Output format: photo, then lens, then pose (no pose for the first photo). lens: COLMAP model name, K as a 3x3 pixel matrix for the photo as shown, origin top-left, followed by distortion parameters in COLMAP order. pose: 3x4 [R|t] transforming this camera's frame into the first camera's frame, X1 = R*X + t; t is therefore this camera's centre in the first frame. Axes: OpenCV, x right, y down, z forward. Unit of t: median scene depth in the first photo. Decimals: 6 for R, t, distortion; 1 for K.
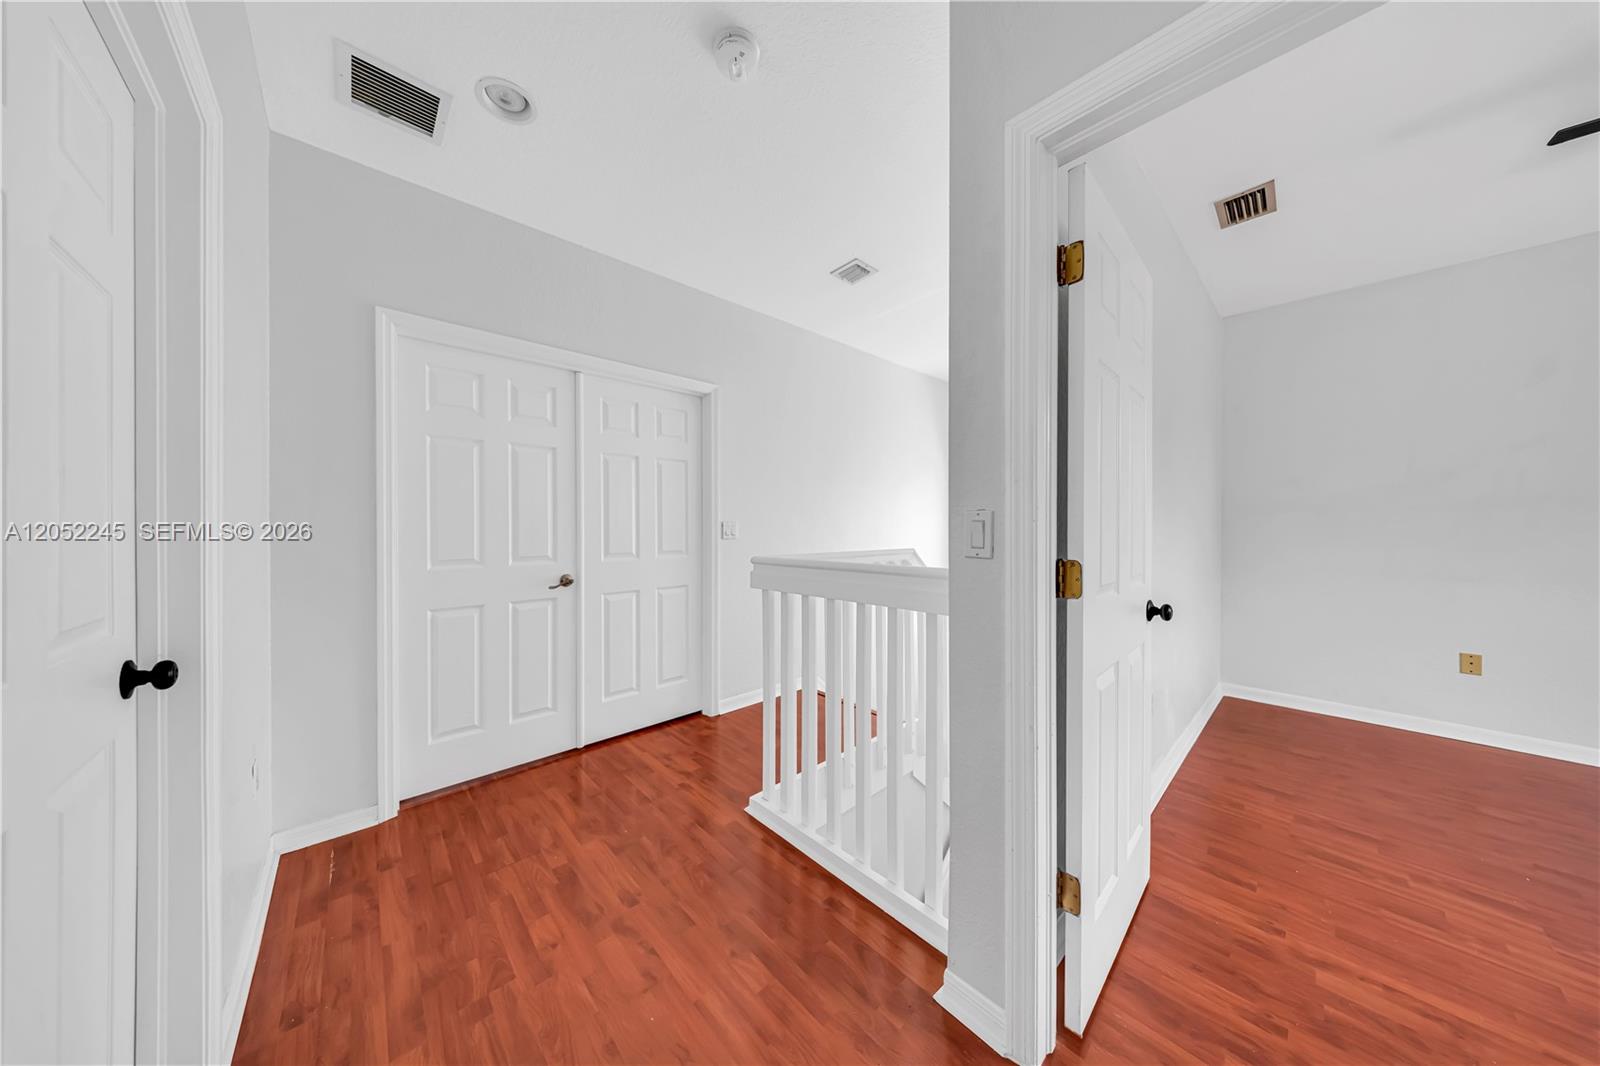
lens RADIAL K [[473.5, 0, 788.2], [0, 473.5, 527.9], [0, 0, 1]] dist [-0.003685, -0.000212]
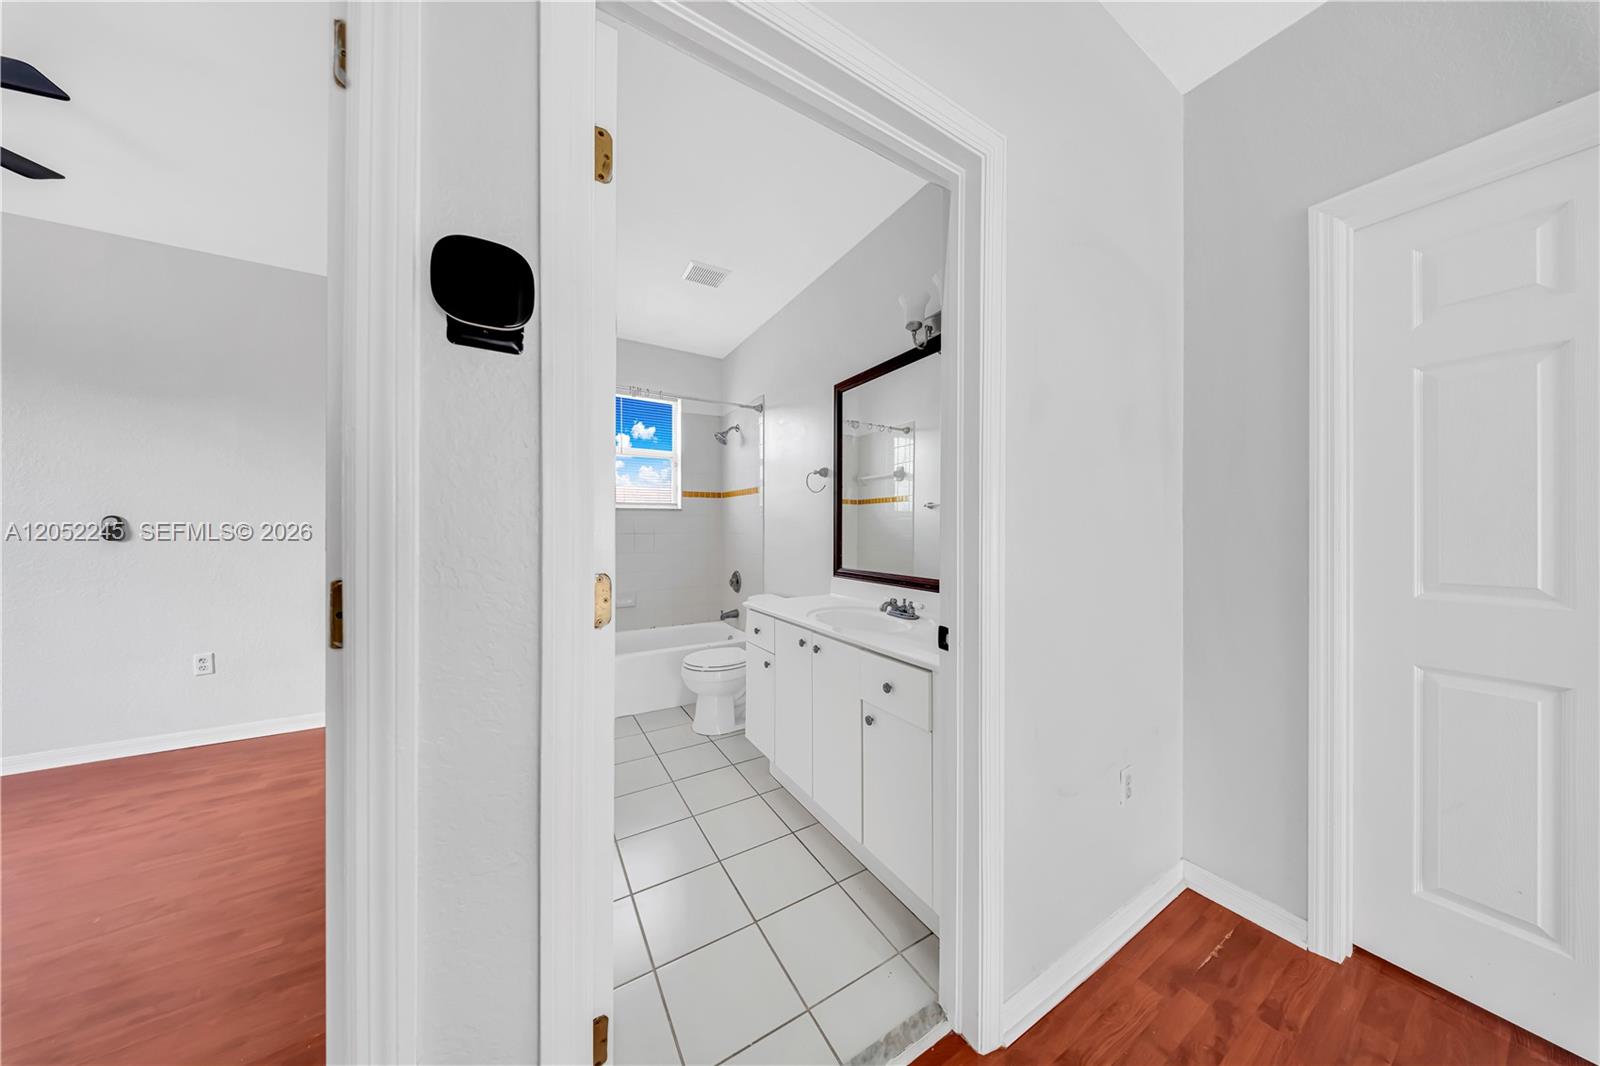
lens RADIAL K [[473.5, 0, 805.4], [0, 473.5, 527.0], [0, 0, 1]] dist [-0.003685, -0.000212]
pose [[-0.196759, 0.002022, -0.980450, -0.047189], [0.001379, 0.999997, 0.001786, -0.000391], [0.980451, -0.001001, -0.196761, 0.452716]]
